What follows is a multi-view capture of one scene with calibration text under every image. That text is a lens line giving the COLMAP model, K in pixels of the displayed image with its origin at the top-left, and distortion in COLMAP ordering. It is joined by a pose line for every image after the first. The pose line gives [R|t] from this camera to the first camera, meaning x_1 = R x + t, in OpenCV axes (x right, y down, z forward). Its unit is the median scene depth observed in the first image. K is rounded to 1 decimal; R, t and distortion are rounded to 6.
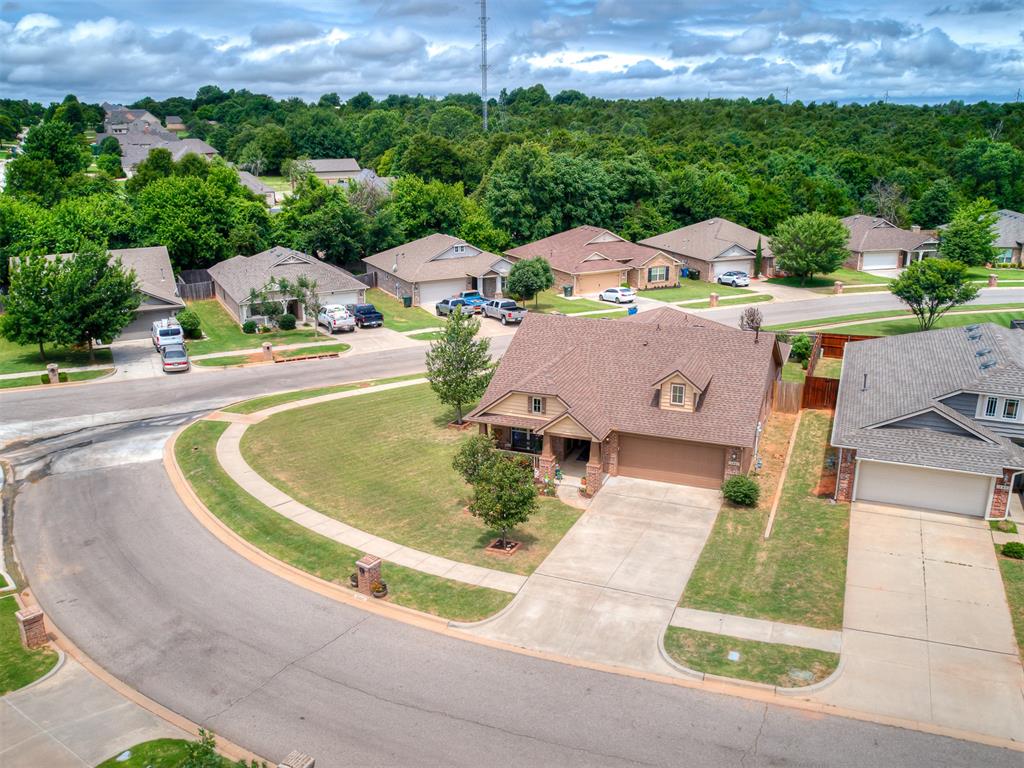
lens RADIAL K [[896.3, 0, 512.0], [0, 896.3, 384.0], [0, 0, 1]] dist [0.015337, 0.007985]
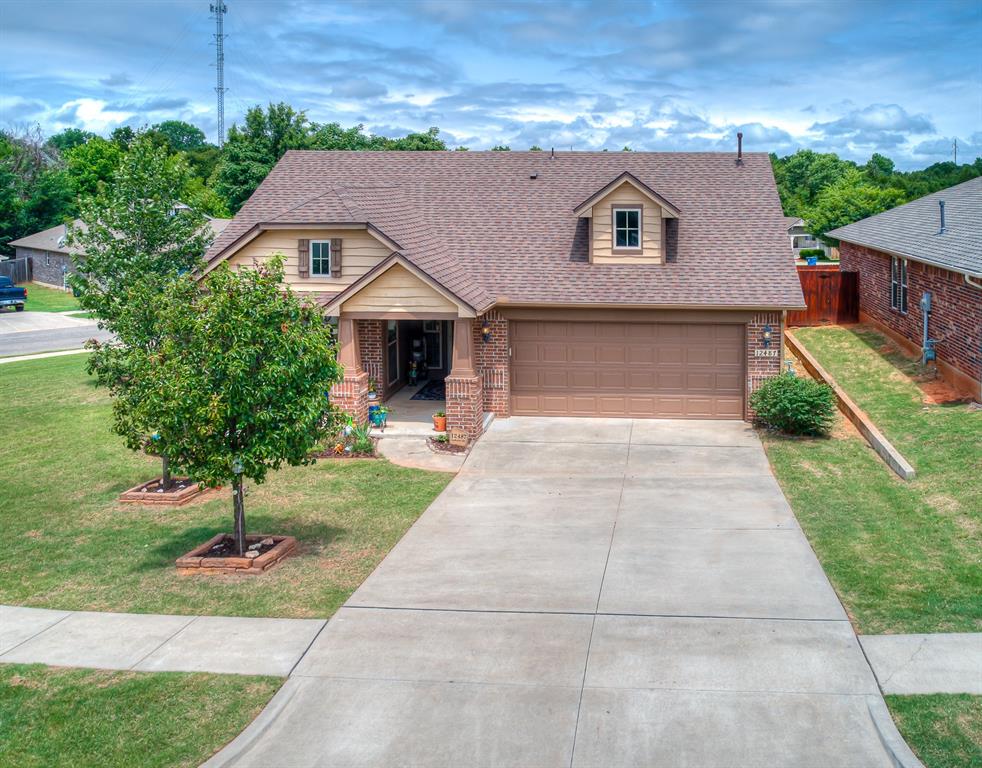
lens RADIAL K [[680.3, 0, 489.5], [0, 680.3, 471.8], [0, 0, 1]] dist [-0.014712, -0.004286]
pose [[0.947988, -0.019388, 0.317714, -0.000435], [0.083141, 0.978575, -0.188360, 0.201598], [-0.307255, 0.204978, 0.929289, 0.726760]]
